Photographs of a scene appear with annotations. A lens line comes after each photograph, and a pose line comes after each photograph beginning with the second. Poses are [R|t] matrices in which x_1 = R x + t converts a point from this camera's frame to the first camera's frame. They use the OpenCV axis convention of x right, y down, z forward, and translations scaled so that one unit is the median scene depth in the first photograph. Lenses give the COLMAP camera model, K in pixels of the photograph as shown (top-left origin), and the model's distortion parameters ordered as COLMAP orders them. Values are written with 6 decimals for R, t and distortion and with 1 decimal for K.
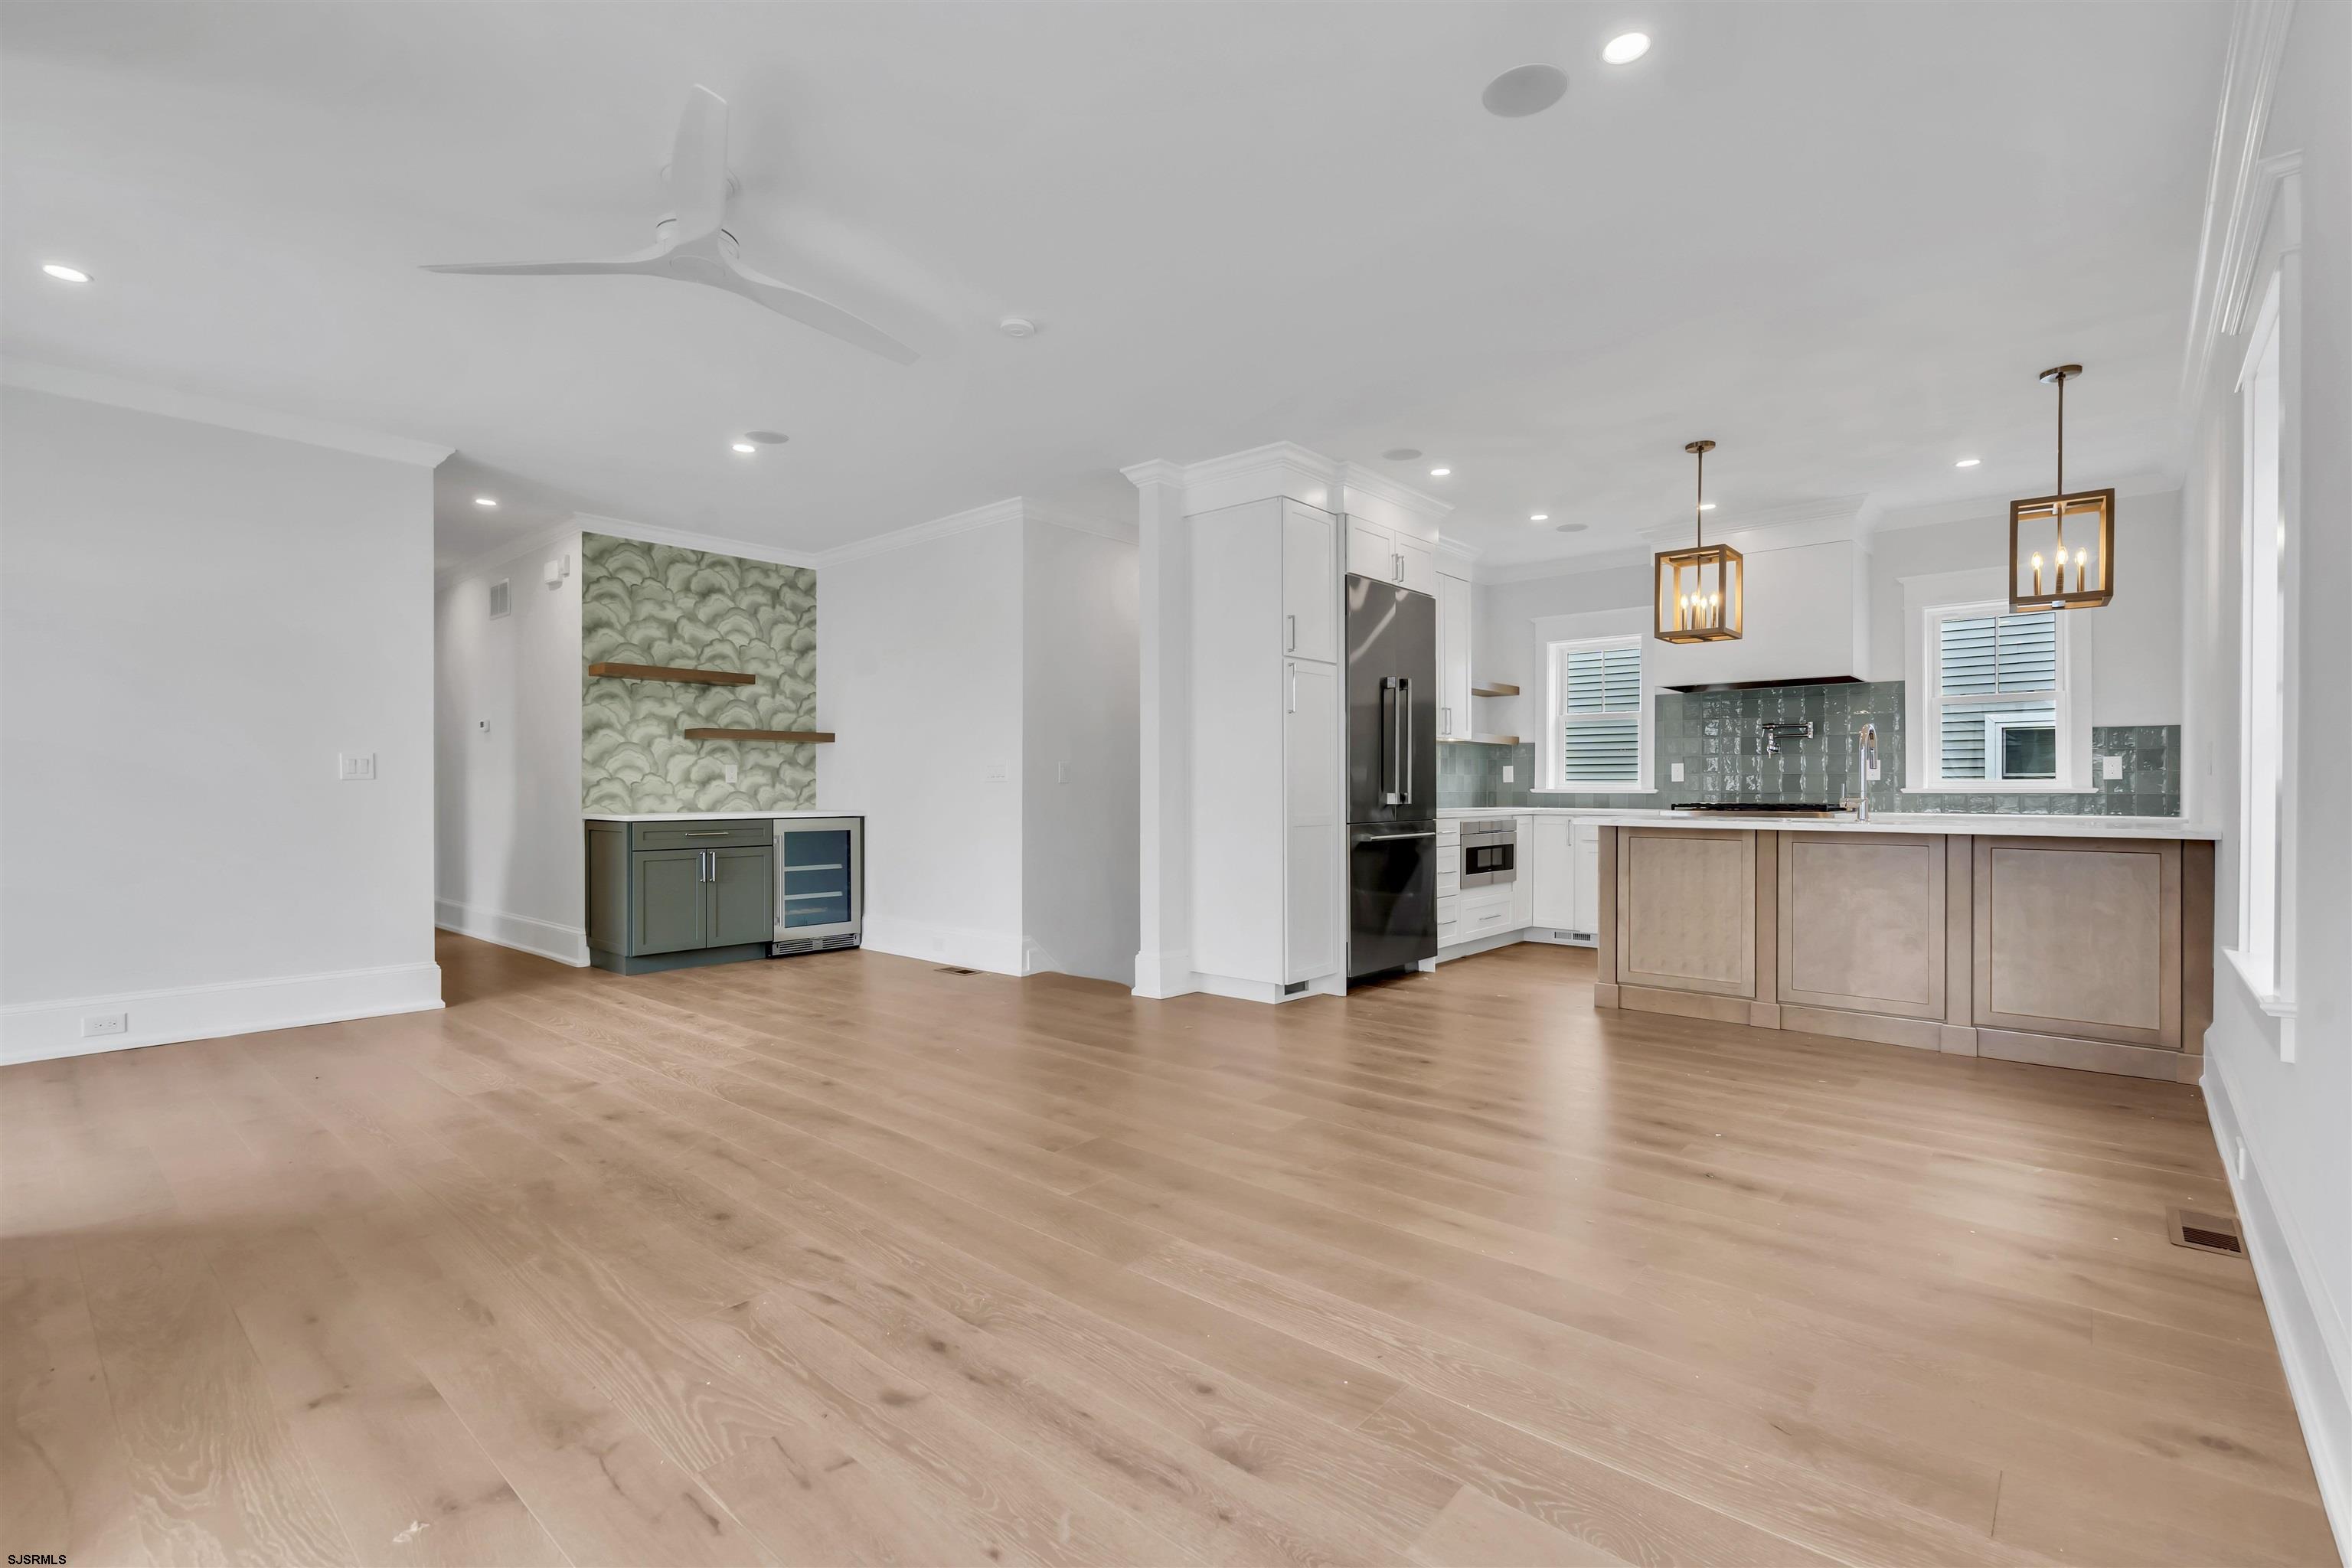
lens RADIAL K [[1068.4, 0, 1173.2], [0, 1068.4, 791.2], [0, 0, 1]] dist [-0.012082, 0.006077]
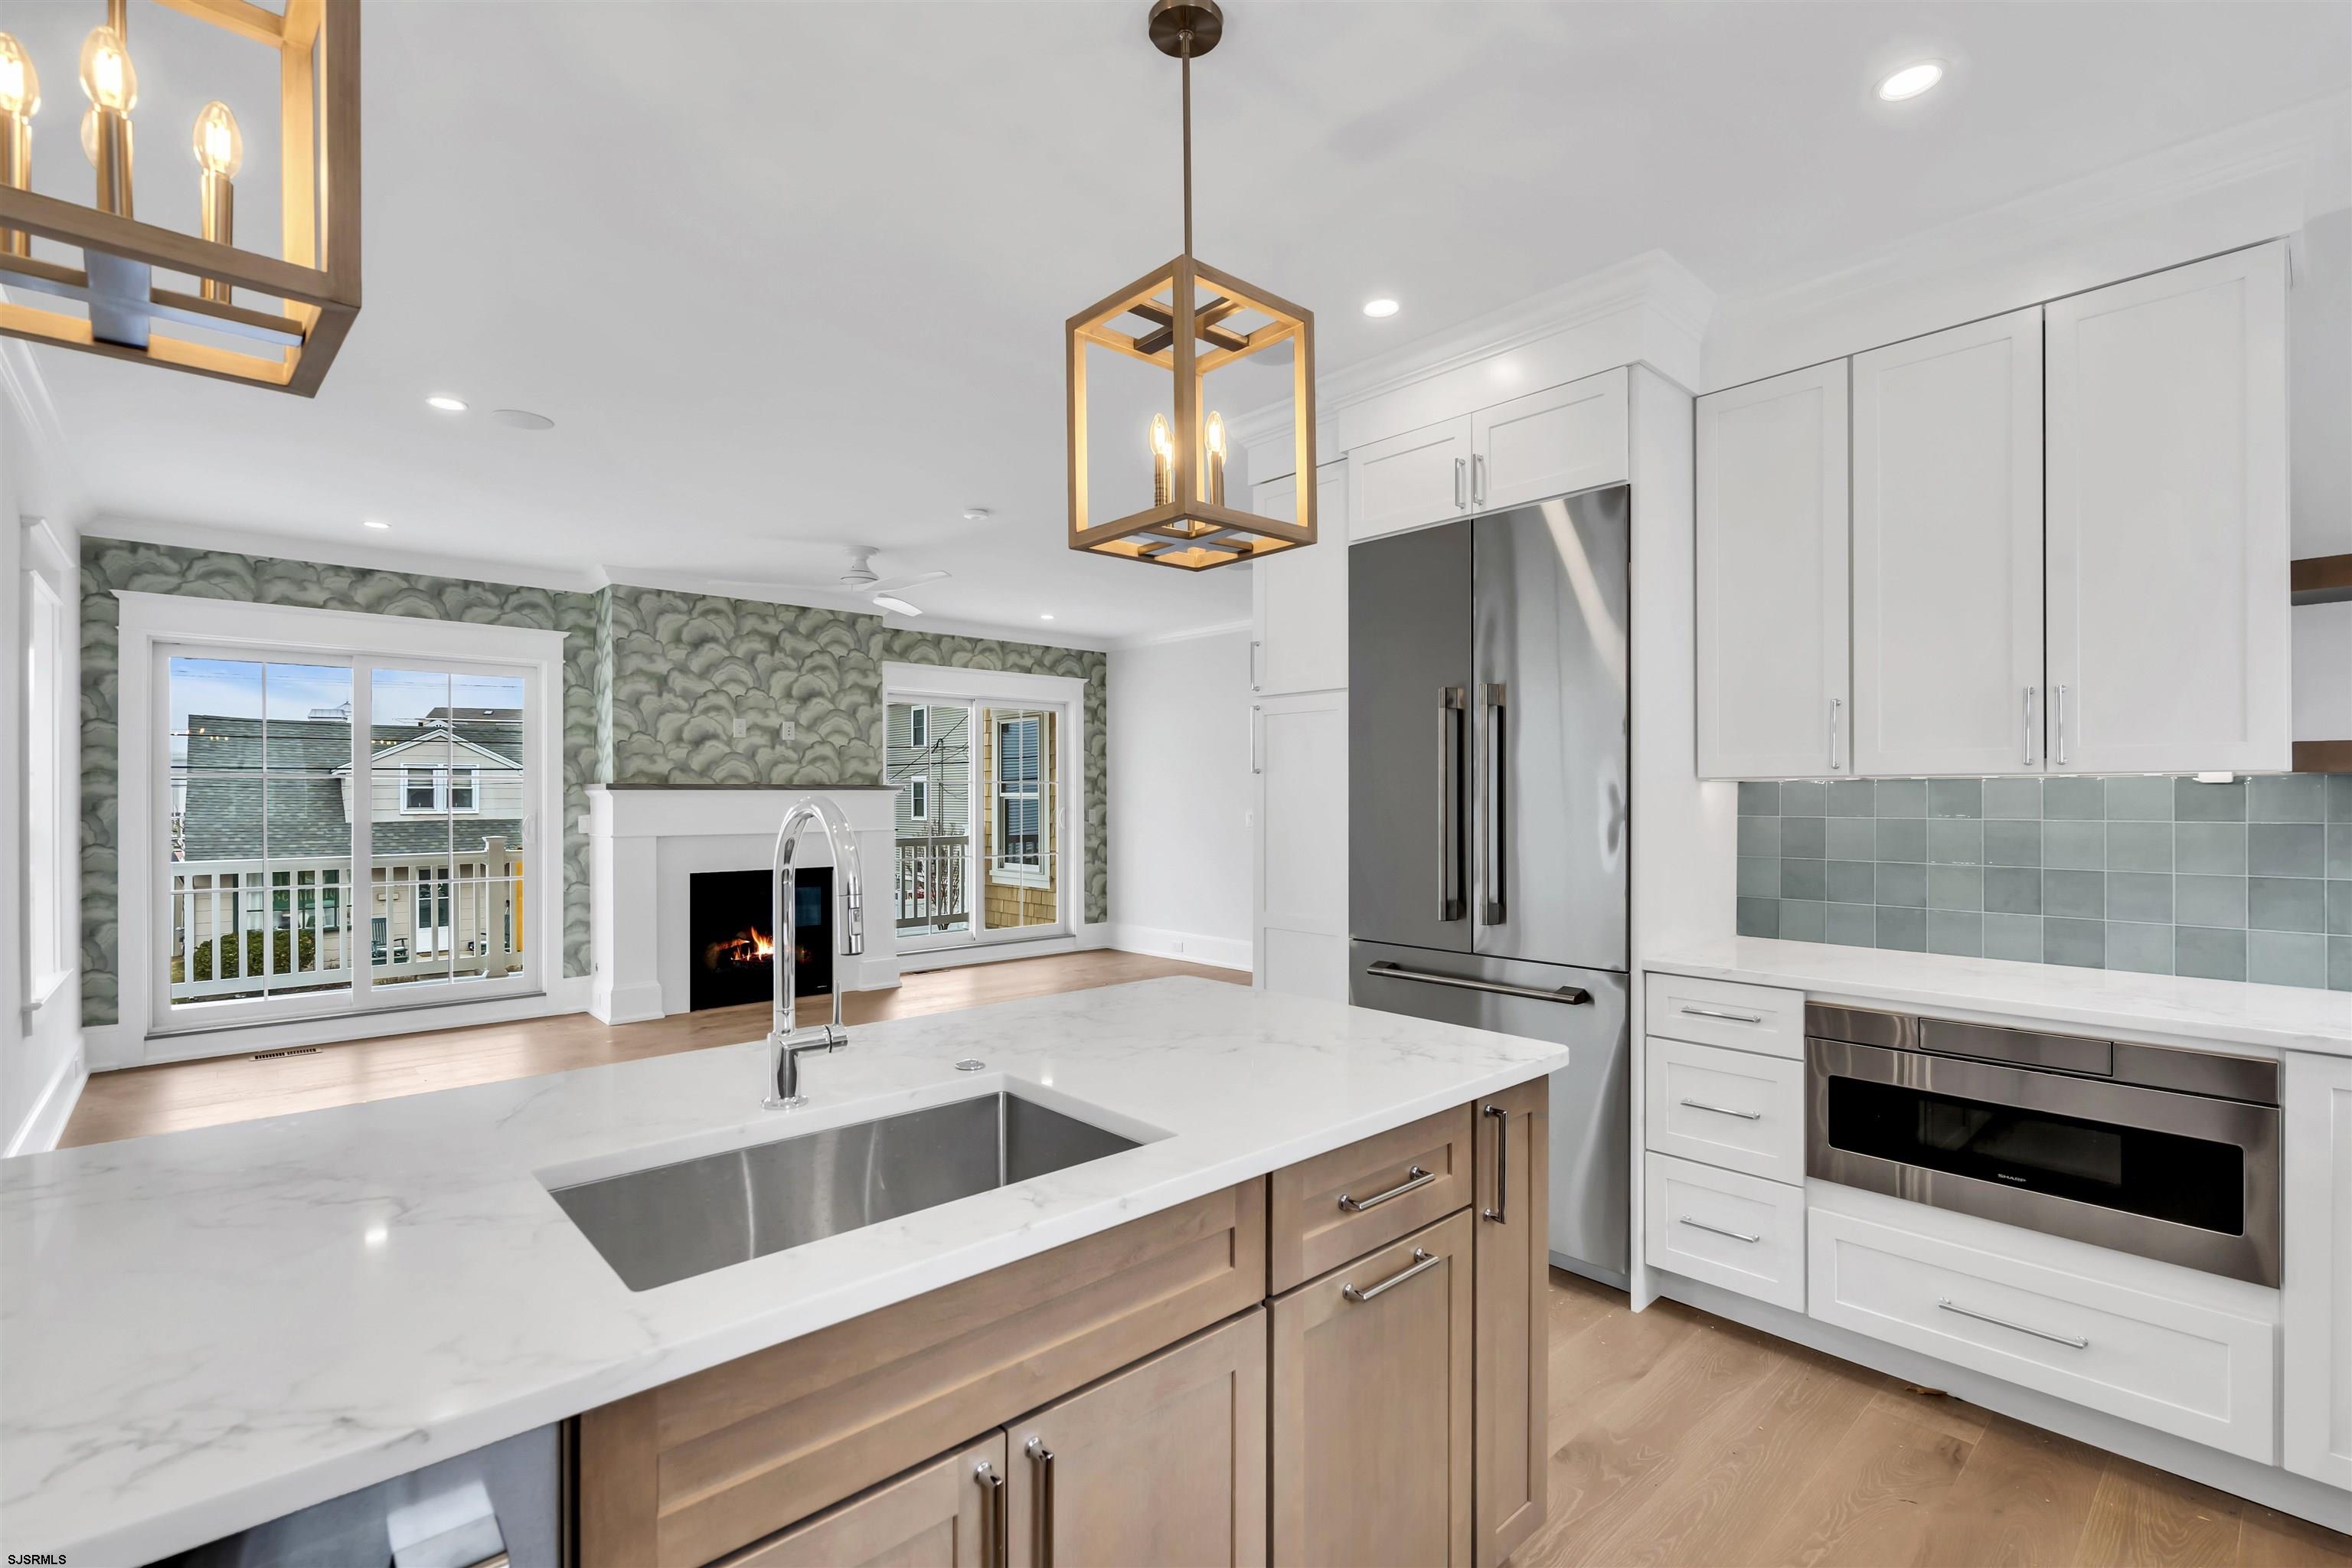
lens RADIAL K [[1068.4, 0, 1179.9], [0, 1068.4, 794.8], [0, 0, 1]] dist [-0.012082, 0.006077]
pose [[-0.108723, -0.000508, -0.994072, 0.752321], [-0.000604, 1.000000, -0.000445, -0.051141], [0.994072, 0.000552, -0.108723, 0.910089]]
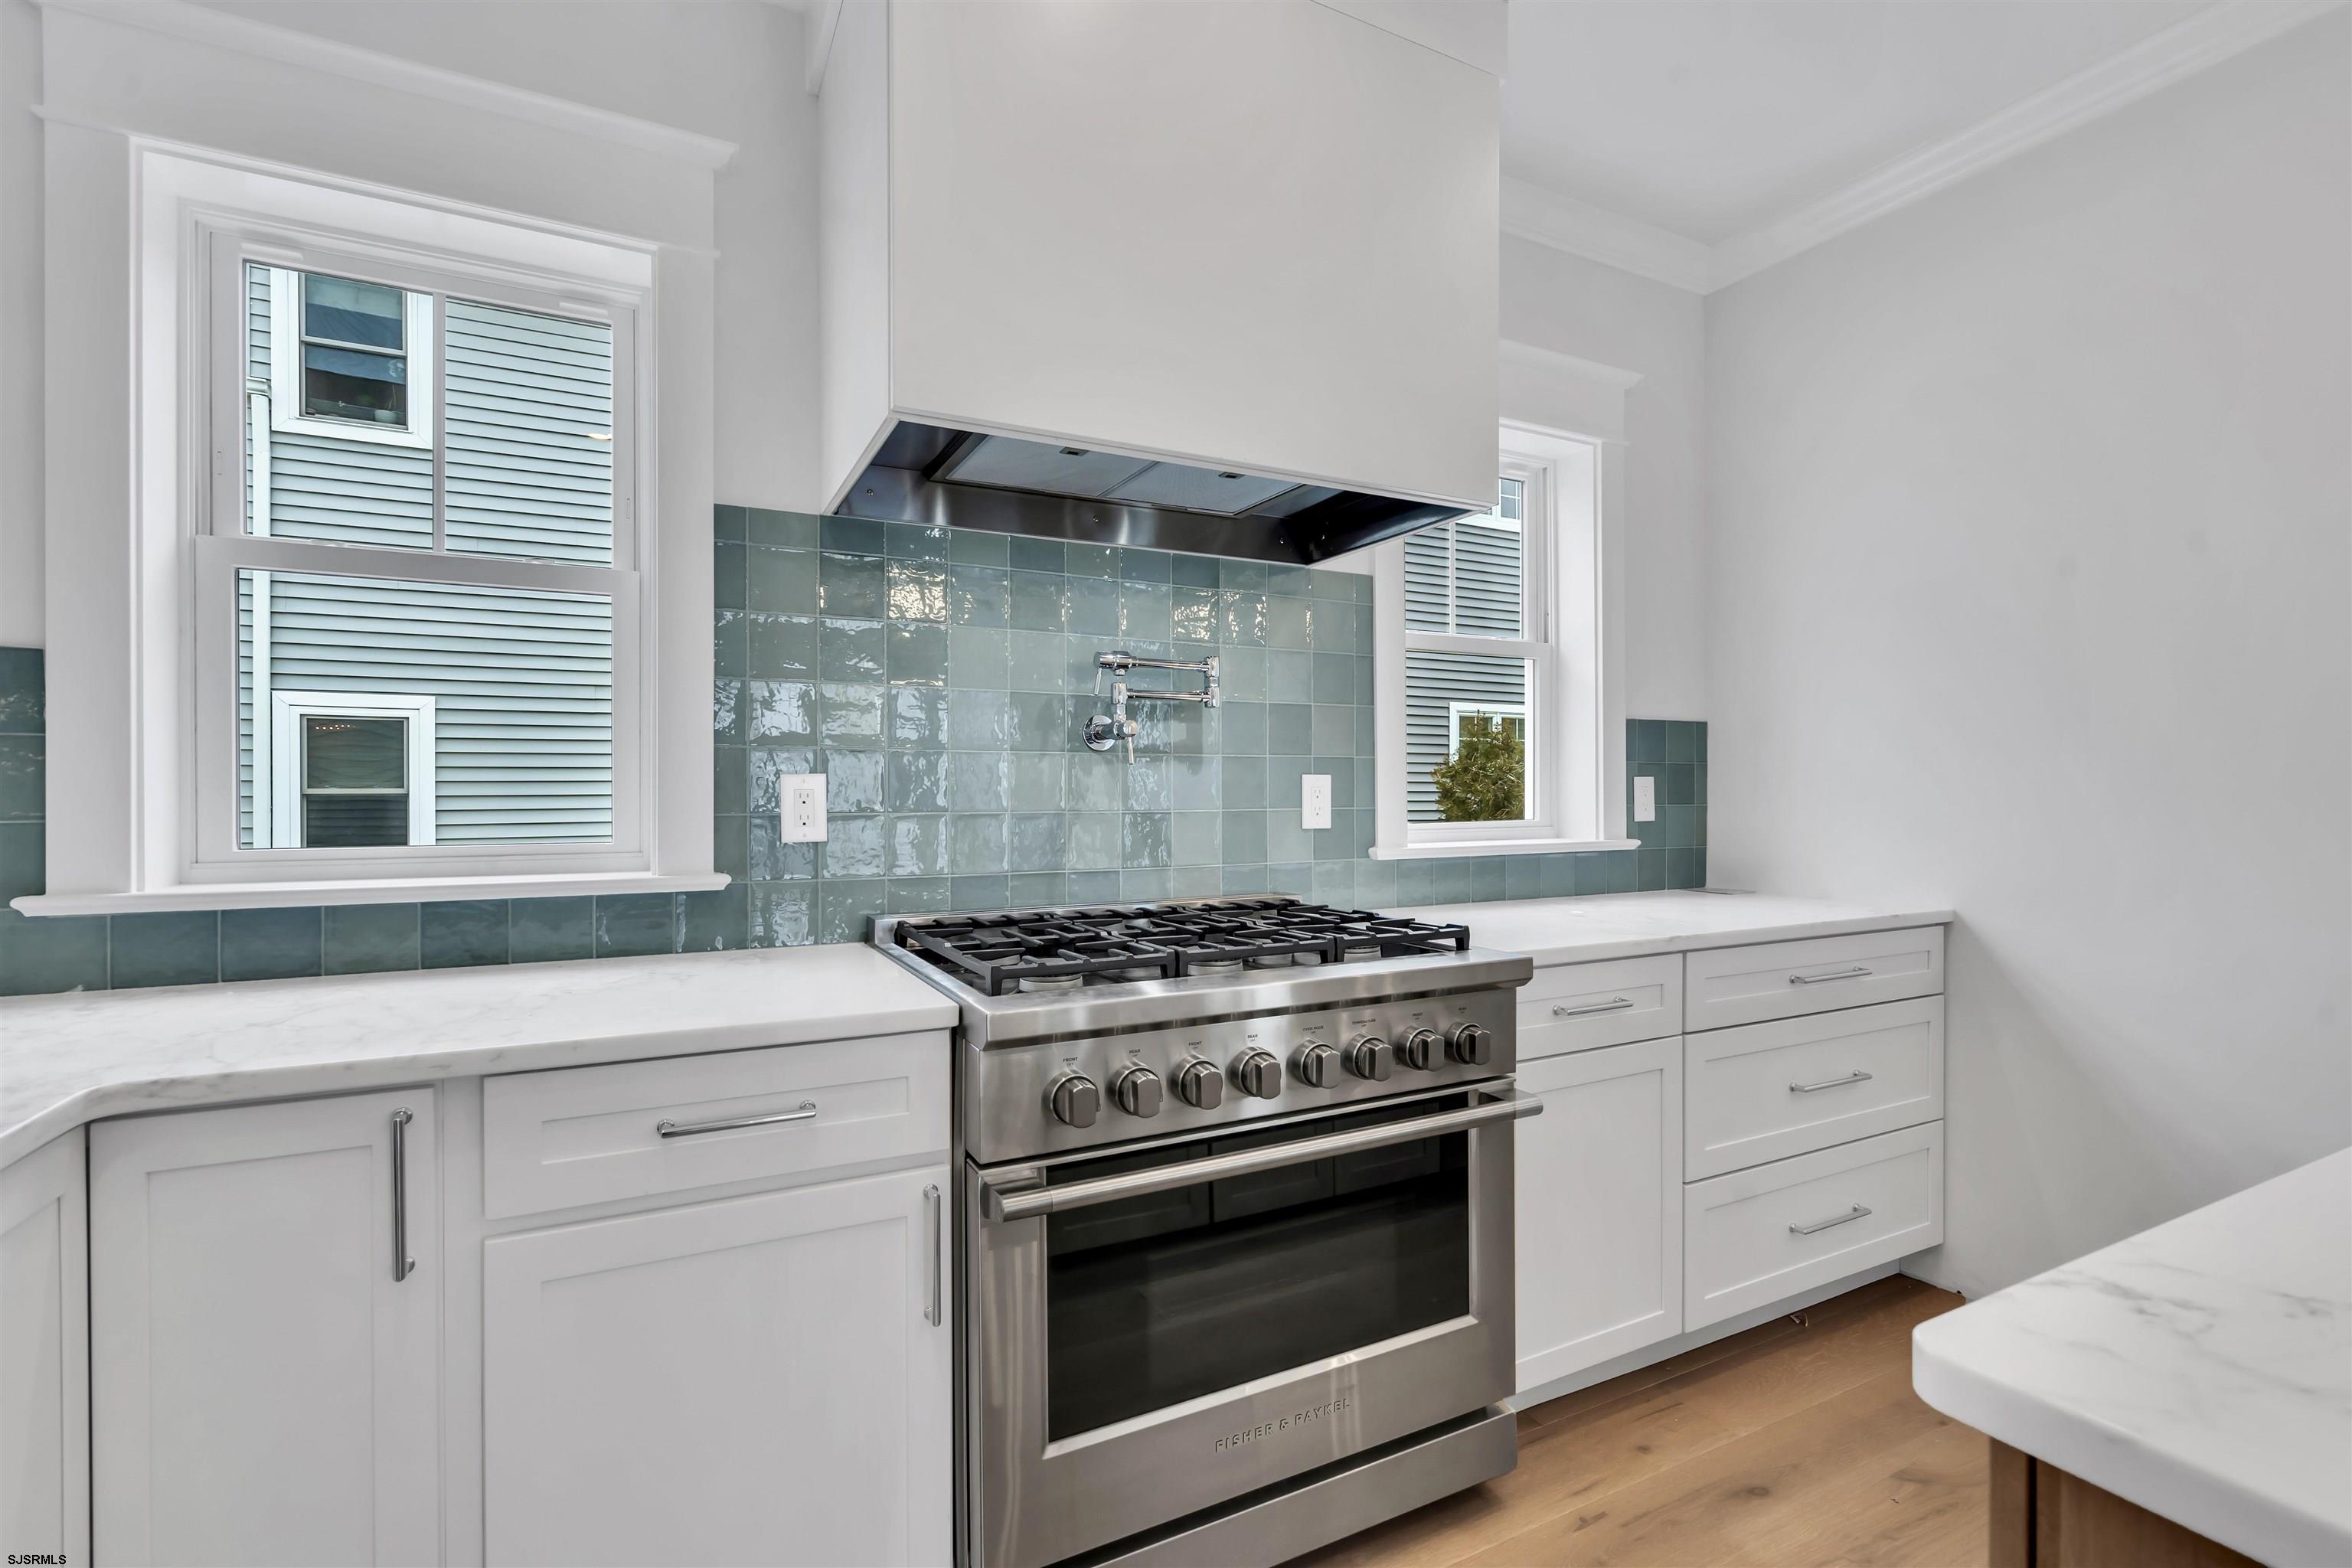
lens RADIAL K [[1068.4, 0, 1185.4], [0, 1068.4, 795.4], [0, 0, 1]] dist [-0.012082, 0.006077]
pose [[0.358524, -0.003368, 0.933514, 0.322046], [0.005320, 0.999985, 0.001565, -0.025804], [-0.933505, 0.004406, 0.358537, 1.015845]]
